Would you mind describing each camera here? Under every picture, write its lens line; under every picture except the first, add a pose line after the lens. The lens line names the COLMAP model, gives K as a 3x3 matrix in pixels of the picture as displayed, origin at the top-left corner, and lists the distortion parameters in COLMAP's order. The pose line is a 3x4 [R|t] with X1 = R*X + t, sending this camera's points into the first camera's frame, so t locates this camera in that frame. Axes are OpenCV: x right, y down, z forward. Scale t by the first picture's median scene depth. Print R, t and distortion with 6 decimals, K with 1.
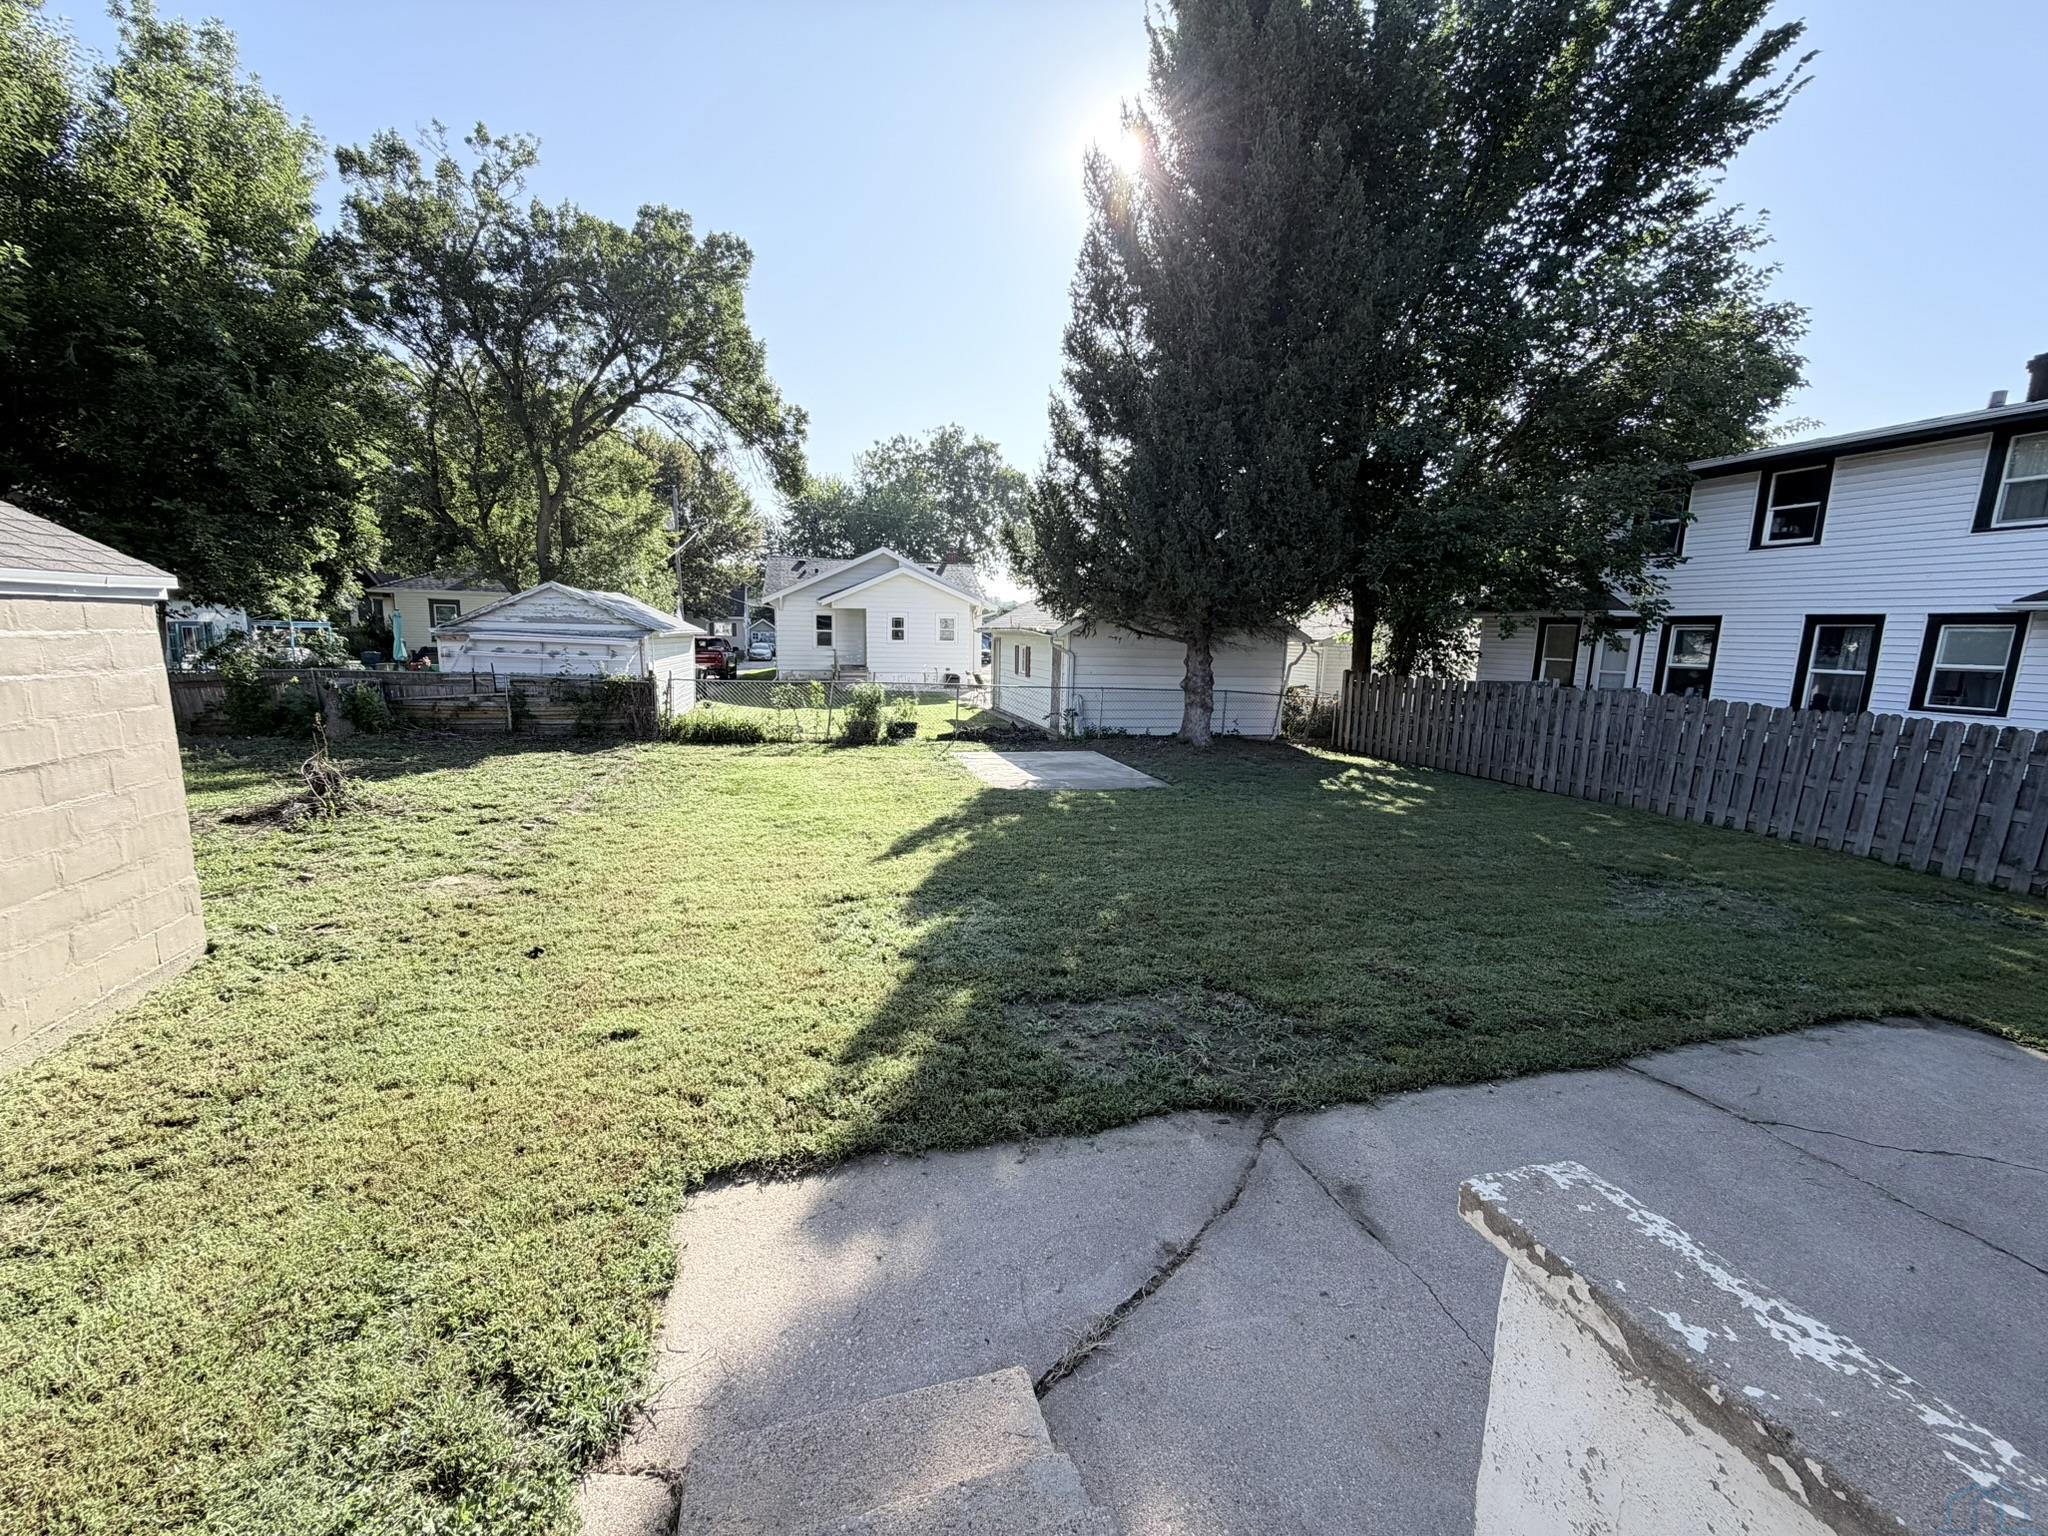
lens RADIAL K [[819.4, 0, 1021.9], [0, 819.4, 768.2], [0, 0, 1]] dist [0.000544, 0.000676]
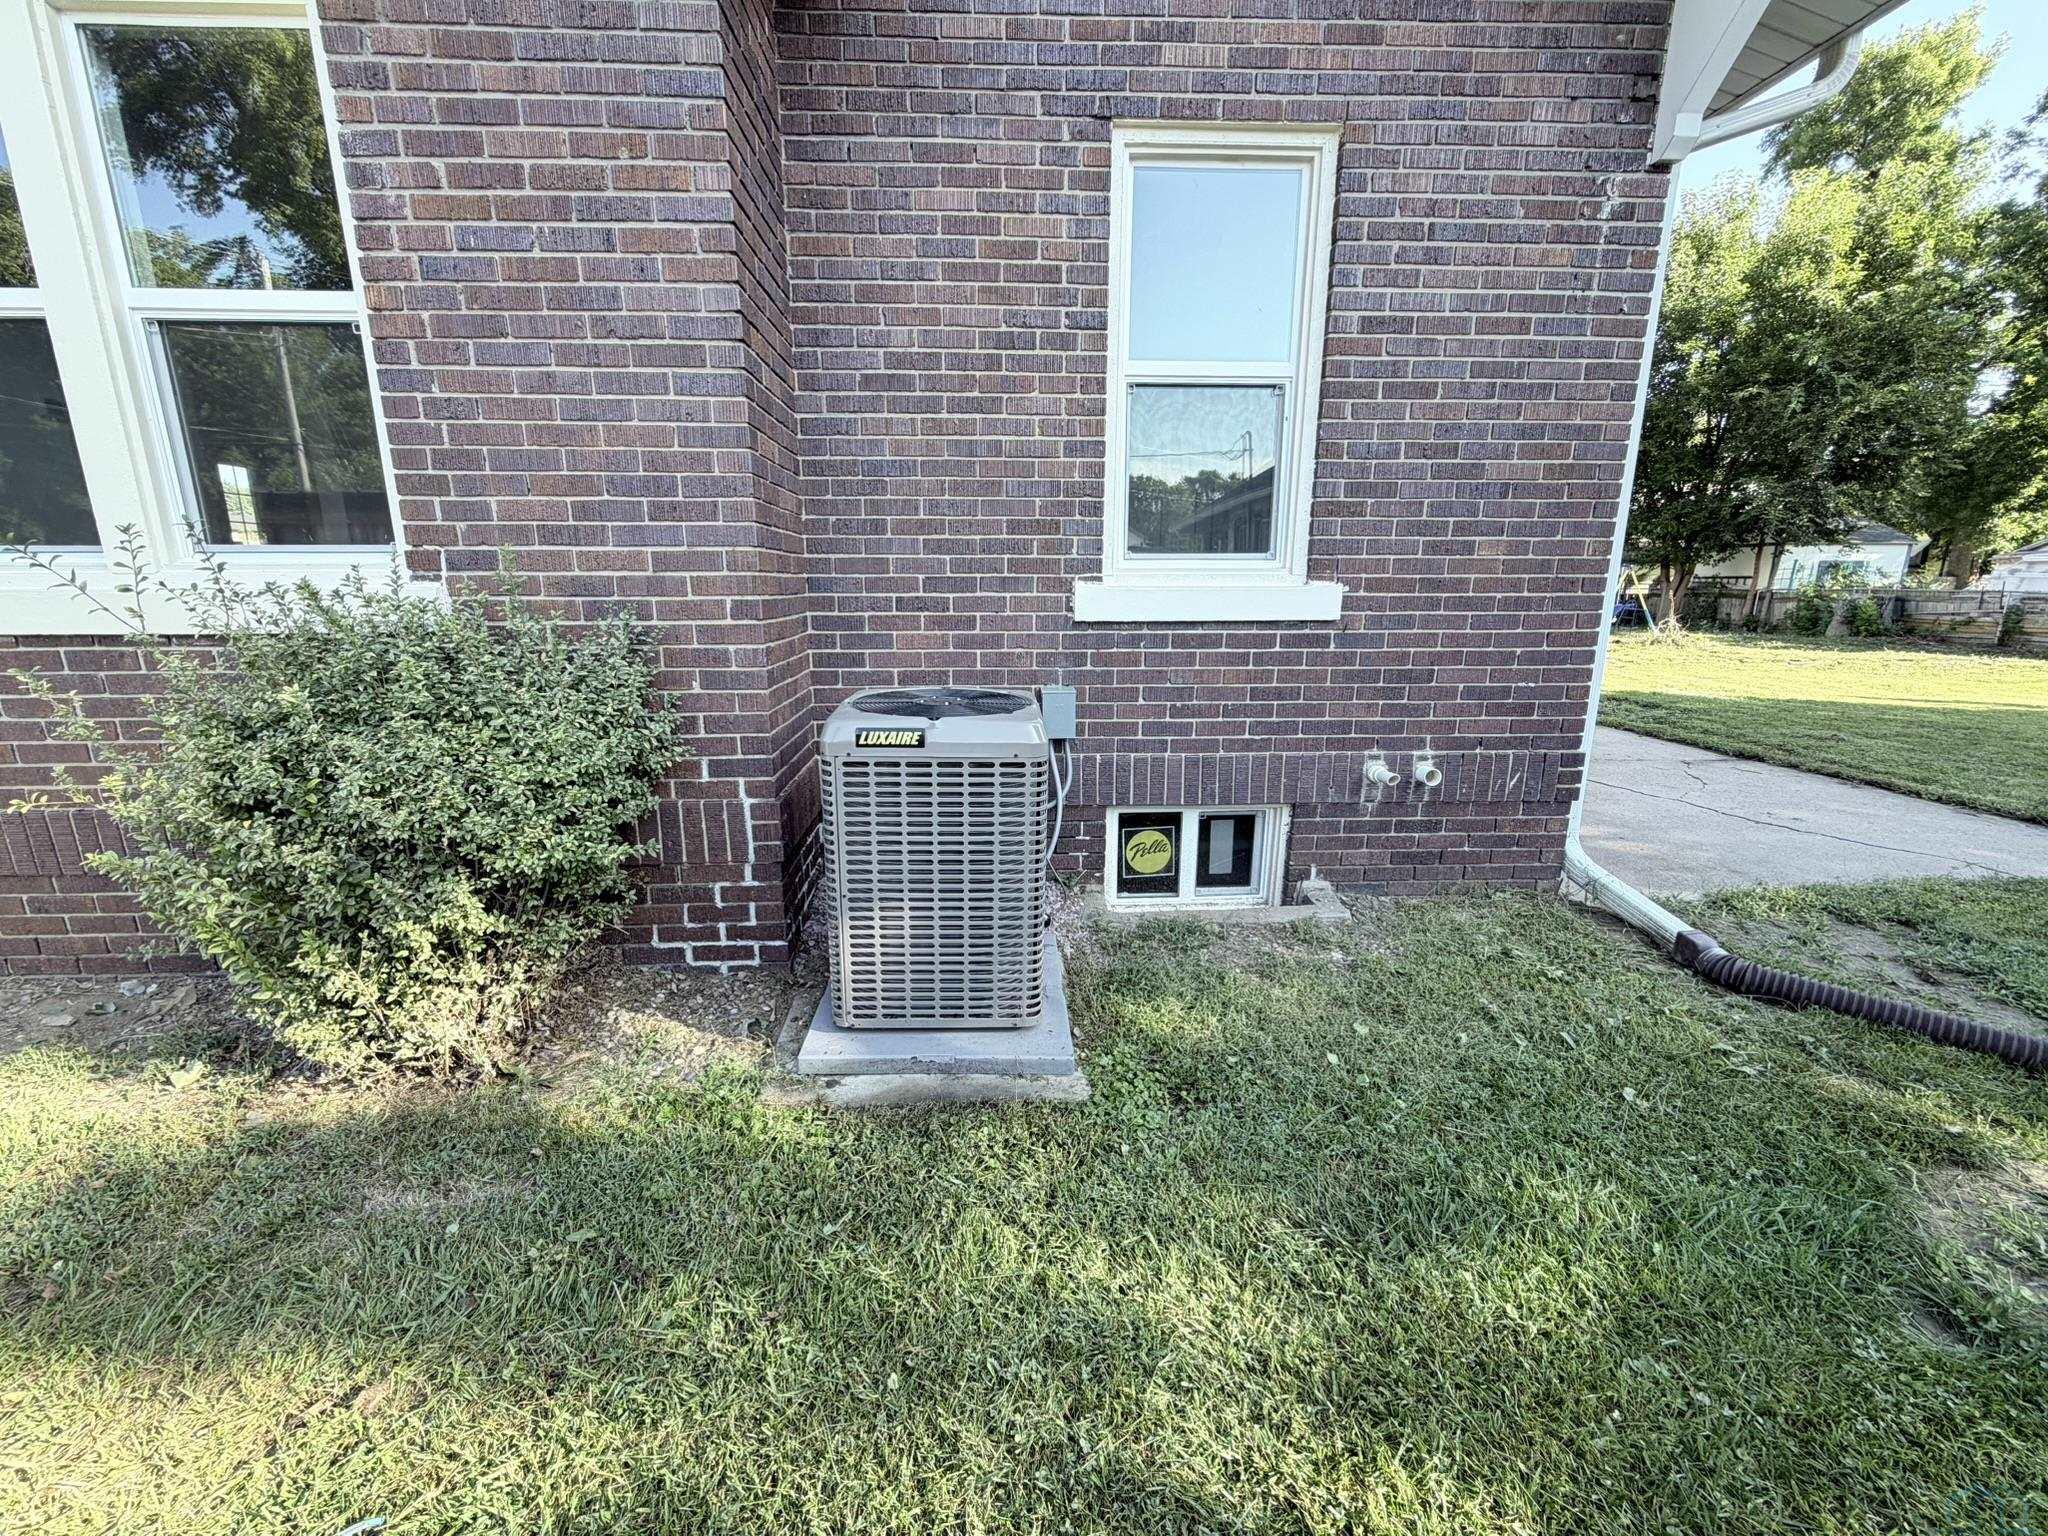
lens RADIAL K [[819.4, 0, 1015.6], [0, 819.4, 764.4], [0, 0, 1]] dist [0.000544, 0.000676]
pose [[-0.232692, 0.181620, -0.955441, 0.672028], [-0.166258, 0.960518, 0.223077, 0.071816], [0.958234, 0.210758, -0.193309, 0.015018]]
